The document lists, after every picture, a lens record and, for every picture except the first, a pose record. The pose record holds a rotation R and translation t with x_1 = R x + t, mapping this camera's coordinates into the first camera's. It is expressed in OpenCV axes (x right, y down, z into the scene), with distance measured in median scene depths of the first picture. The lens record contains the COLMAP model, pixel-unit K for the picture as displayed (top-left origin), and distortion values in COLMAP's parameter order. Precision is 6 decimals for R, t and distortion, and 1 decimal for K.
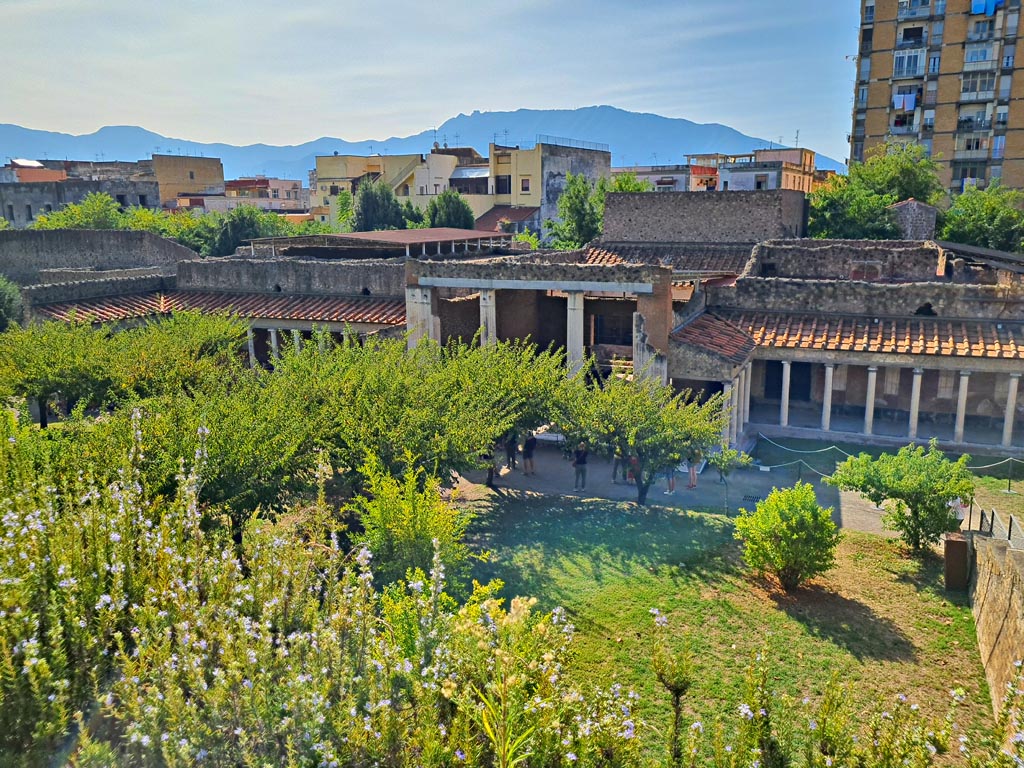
lens RADIAL K [[806.3, 0, 511.8], [0, 806.3, 382.6], [0, 0, 1]] dist [0.081191, -0.028376]
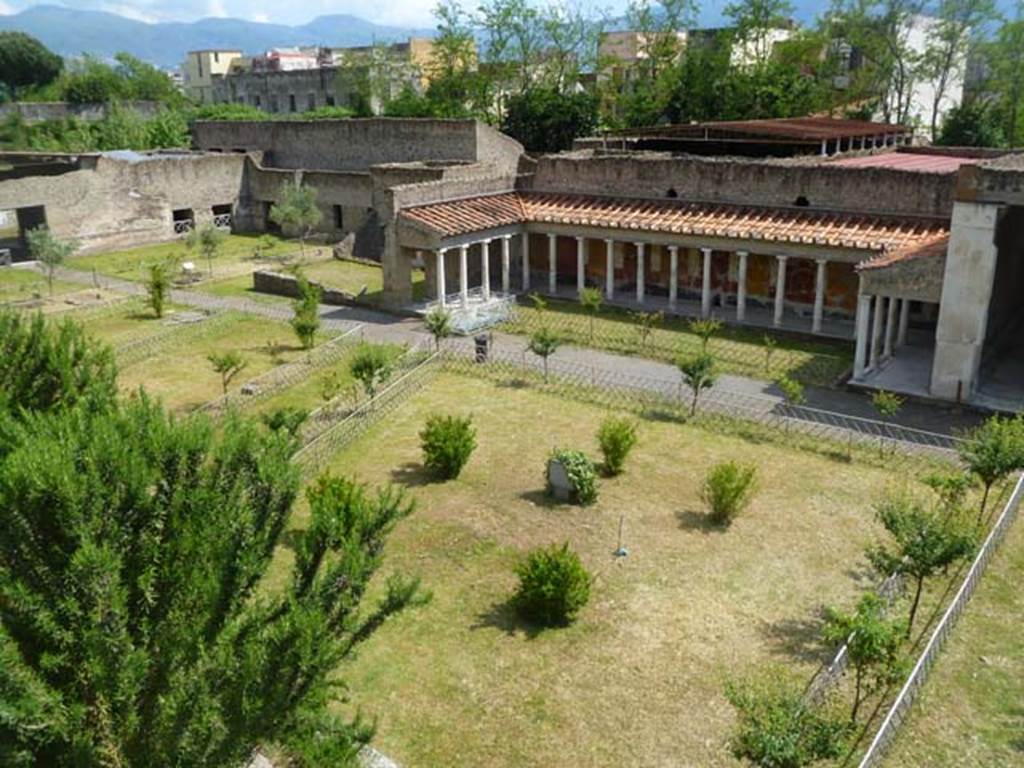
lens RADIAL K [[889.8, 0, 503.8], [0, 889.8, 385.4], [0, 0, 1]] dist [-0.045771, 0.002378]
pose [[0.968043, 0.077014, -0.238668, -0.309558], [-0.050878, 0.992200, 0.113802, -0.028065], [0.245570, -0.098022, 0.964410, 0.147327]]
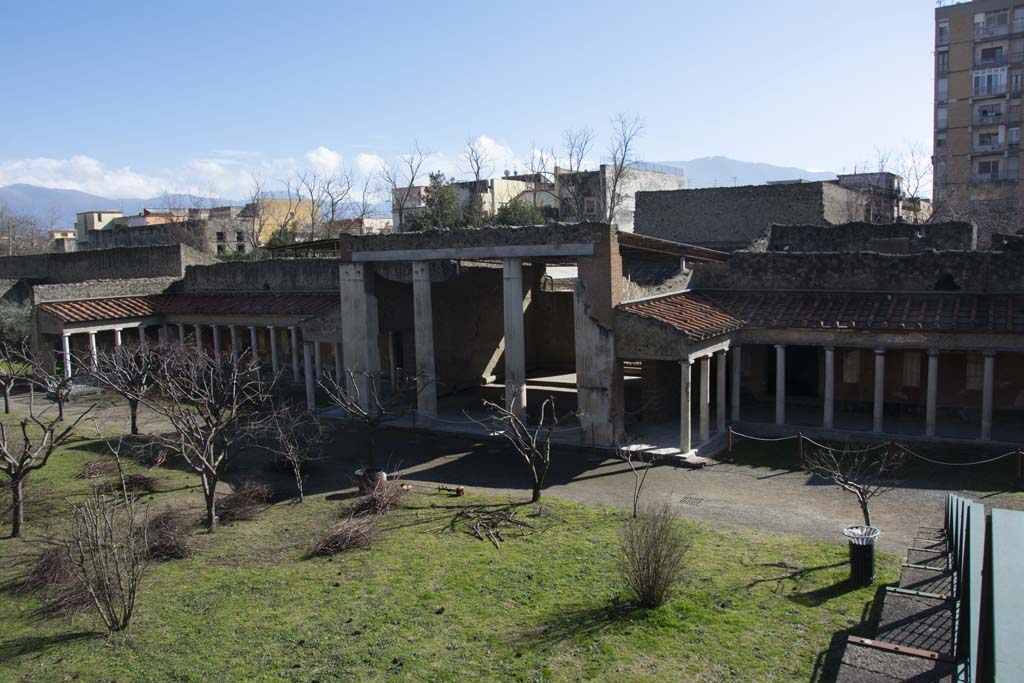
lens RADIAL K [[790.3, 0, 506.3], [0, 790.3, 349.6], [0, 0, 1]] dist [-0.083501, 0.052435]
pose [[0.987961, -0.002167, -0.154686, 0.175513], [-0.012211, 0.995690, -0.091941, 0.052302], [0.154219, 0.092723, 0.983676, 0.163104]]
